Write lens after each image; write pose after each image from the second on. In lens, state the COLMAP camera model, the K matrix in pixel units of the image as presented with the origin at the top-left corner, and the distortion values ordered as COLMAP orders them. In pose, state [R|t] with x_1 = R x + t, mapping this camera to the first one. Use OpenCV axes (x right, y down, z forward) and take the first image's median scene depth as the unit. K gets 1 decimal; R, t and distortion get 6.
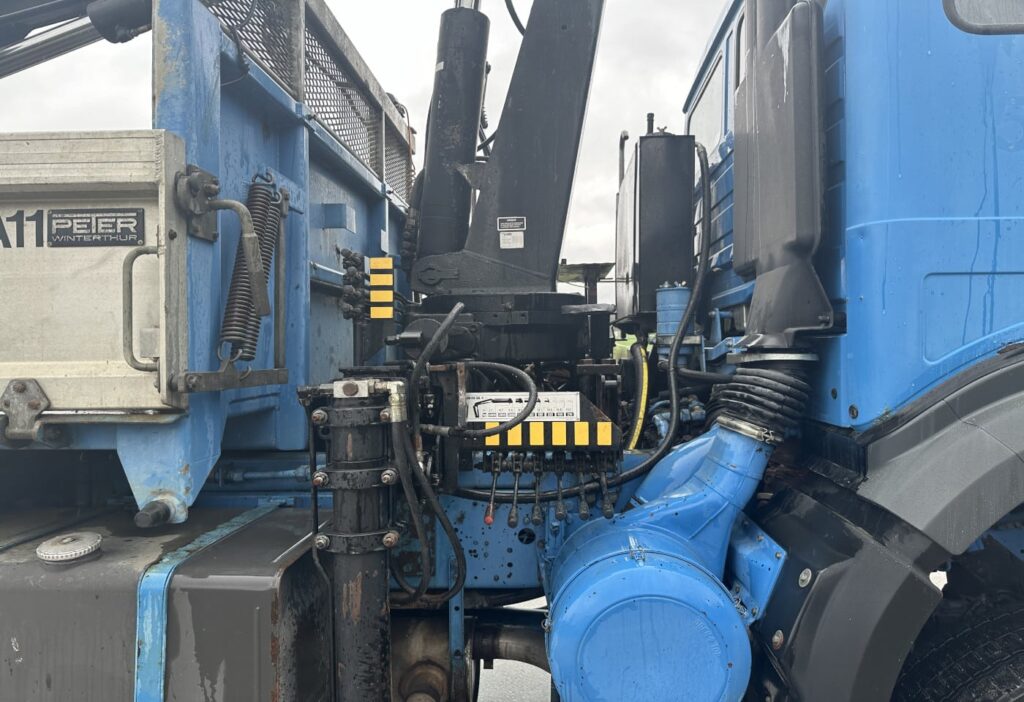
lens RADIAL K [[723.4, 0, 512.0], [0, 723.4, 351.0], [0, 0, 1]] dist [0.061016, -0.000436]
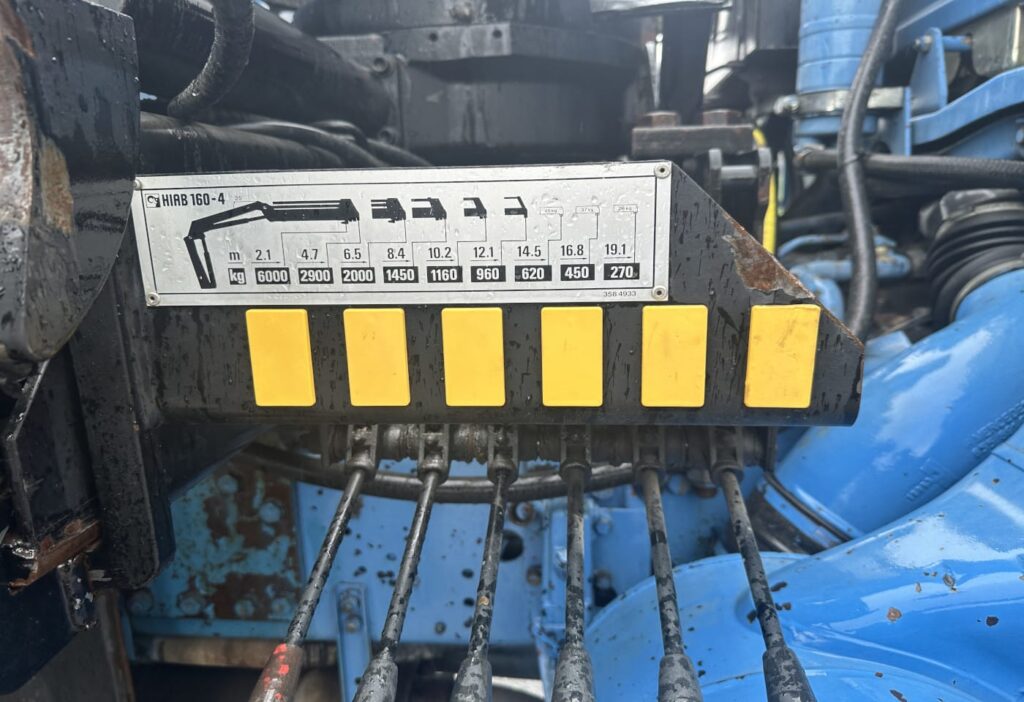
lens RADIAL K [[723.4, 0, 512.0], [0, 723.4, 351.0], [0, 0, 1]] dist [0.061016, -0.000436]
pose [[0.999308, -0.003441, -0.037034, 0.042877], [0.010750, 0.979936, 0.199022, 0.052620], [0.035606, -0.199282, 0.979295, 0.610519]]
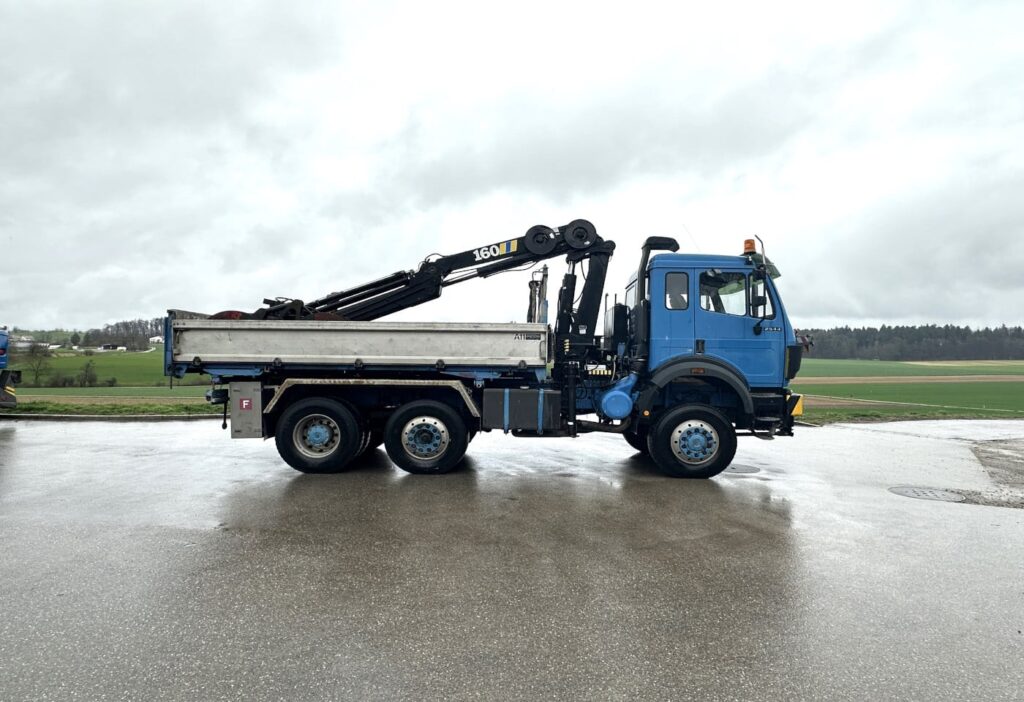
lens RADIAL K [[605.1, 0, 512.0], [0, 605.1, 351.0], [0, 0, 1]] dist [-0.001728, -0.000643]
pose [[0.998604, 0.022647, 0.047723, -0.677719], [-0.021490, 0.999465, -0.024637, 0.061544], [-0.048255, 0.023577, 0.998557, -2.894344]]
